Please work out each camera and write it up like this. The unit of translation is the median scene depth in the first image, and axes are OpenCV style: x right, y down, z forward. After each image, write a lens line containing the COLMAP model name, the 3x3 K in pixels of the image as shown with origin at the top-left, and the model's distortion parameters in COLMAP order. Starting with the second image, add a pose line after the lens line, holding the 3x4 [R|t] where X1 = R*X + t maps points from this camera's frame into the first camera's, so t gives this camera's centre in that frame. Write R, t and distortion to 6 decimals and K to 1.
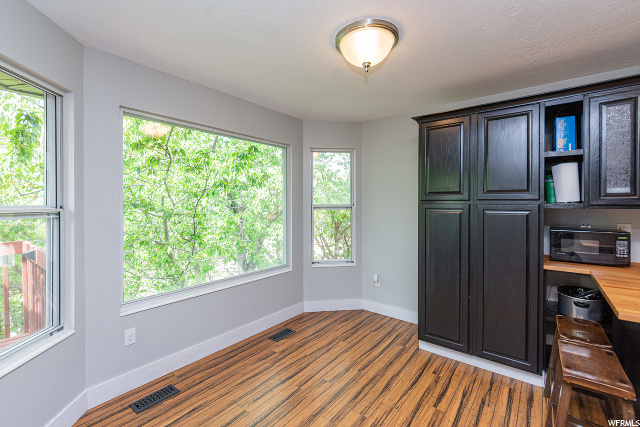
lens RADIAL K [[282.2, 0, 316.0], [0, 282.2, 208.0], [0, 0, 1]] dist [0.000308, -0.000989]
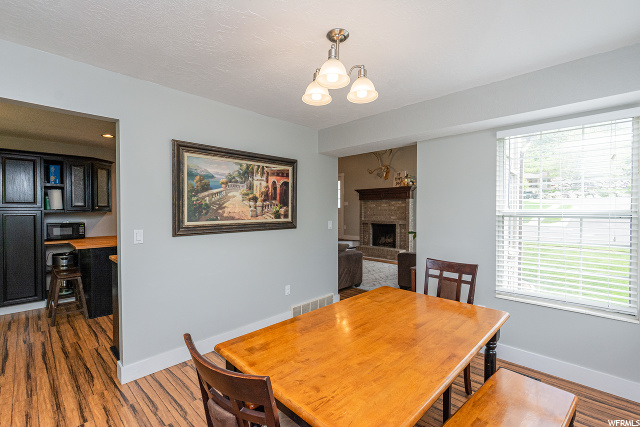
lens RADIAL K [[282.2, 0, 316.8], [0, 282.2, 214.4], [0, 0, 1]] dist [0.000308, -0.000989]
pose [[0.099441, -0.008712, 0.995005, -0.926142], [0.012758, 0.999891, 0.007480, 0.024554], [-0.994962, 0.011951, 0.099541, -1.047480]]
